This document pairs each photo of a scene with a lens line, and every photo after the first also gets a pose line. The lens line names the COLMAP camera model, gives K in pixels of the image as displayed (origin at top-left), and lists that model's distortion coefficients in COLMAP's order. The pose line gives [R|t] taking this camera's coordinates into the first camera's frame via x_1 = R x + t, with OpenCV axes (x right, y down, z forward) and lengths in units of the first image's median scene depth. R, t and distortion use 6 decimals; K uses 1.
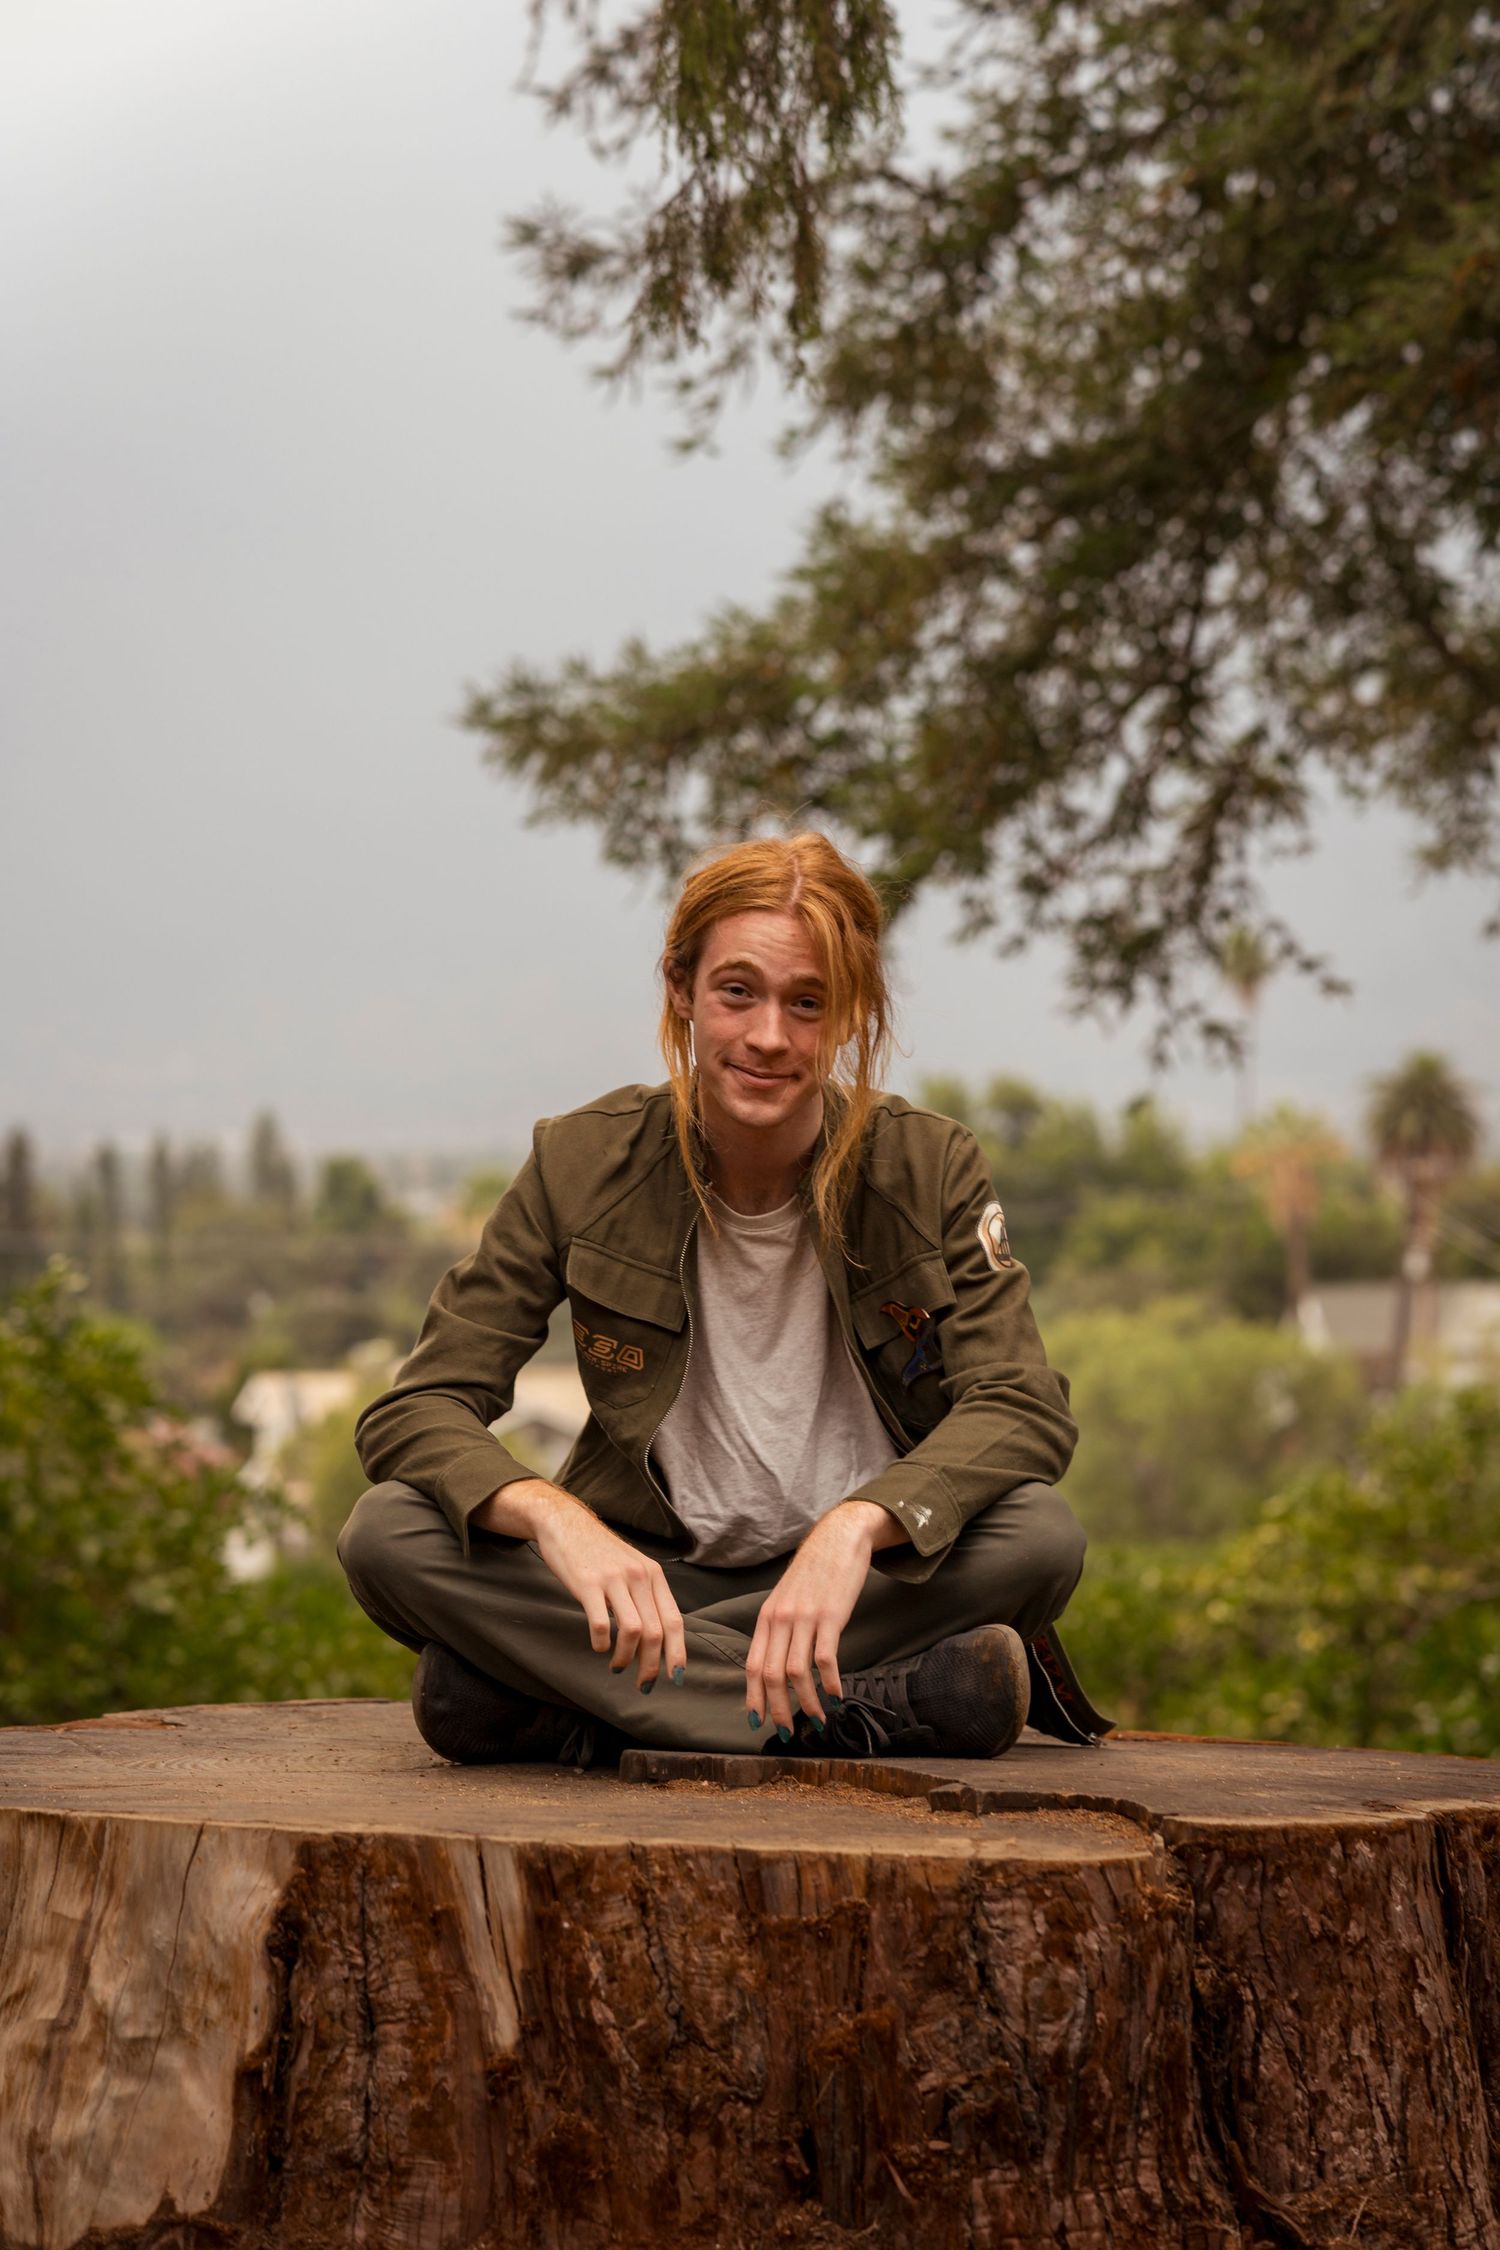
lens RADIAL K [[5704.2, 0, 748.0], [0, 5704.2, 1129.0], [0, 0, 1]] dist [-0.008046, 0.000000]
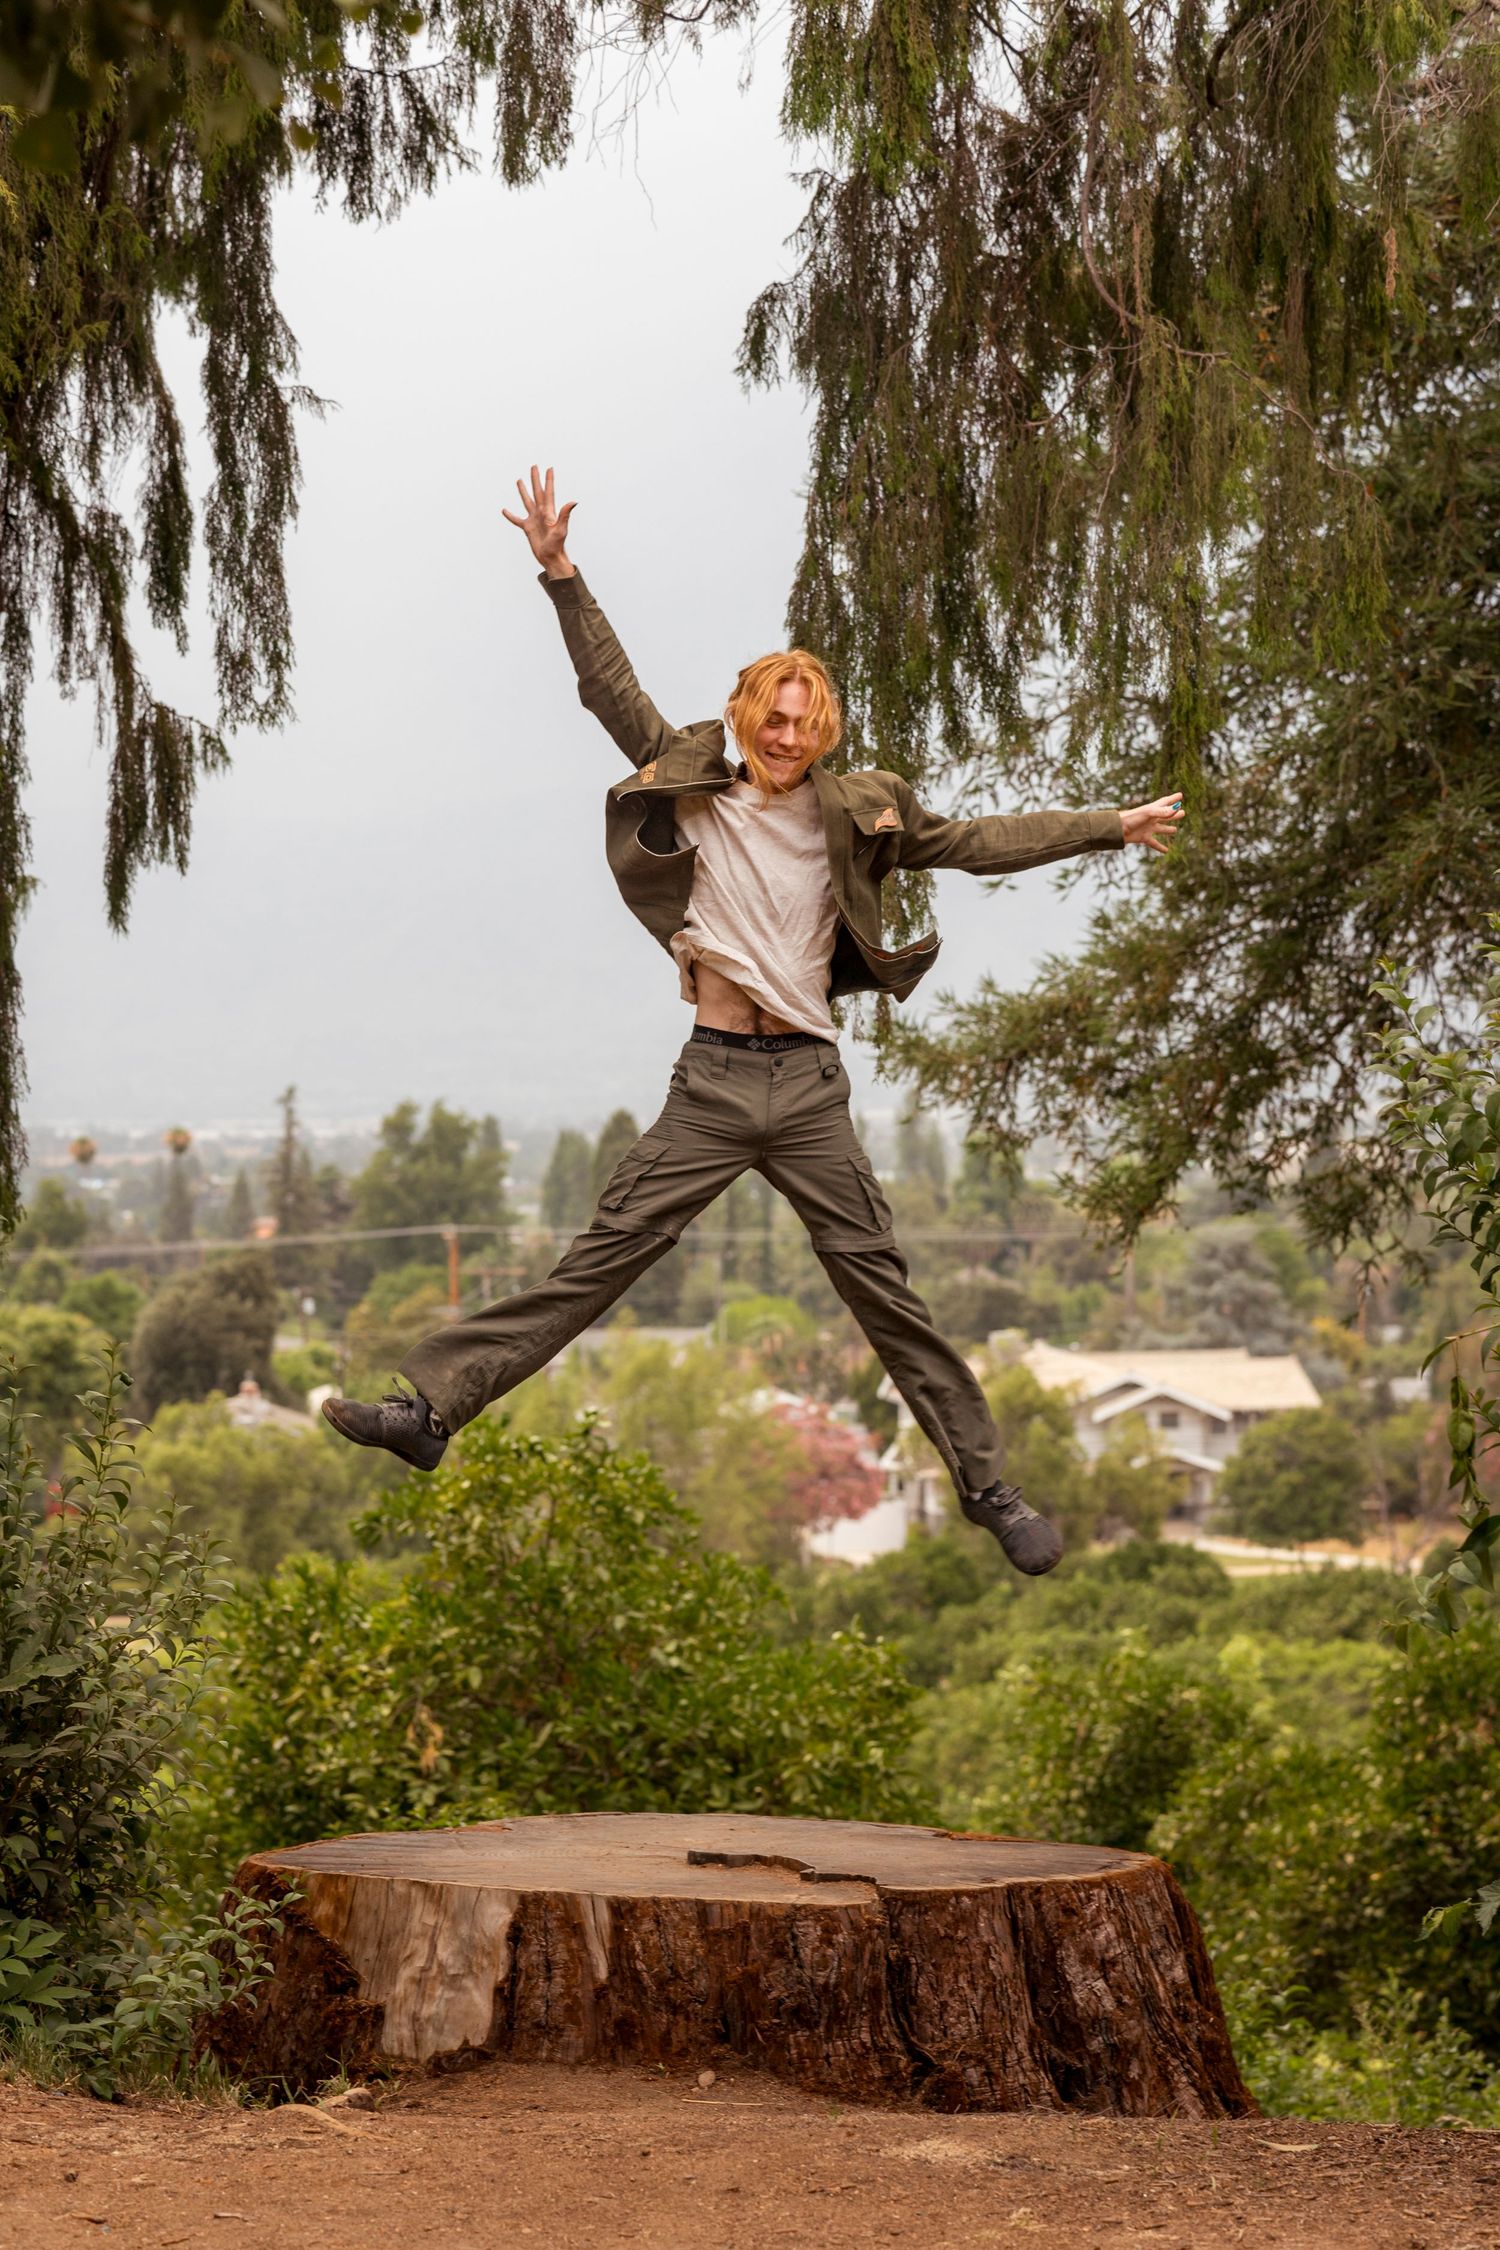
lens RADIAL K [[5704.2, 0, 752.2], [0, 5704.2, 1123.2], [0, 0, 1]] dist [-0.008046, 0.000000]
pose [[0.993206, -0.008401, -0.116065, 0.306075], [0.009262, 0.999933, 0.006885, -0.220940], [0.115999, -0.007913, 0.993218, -1.409683]]
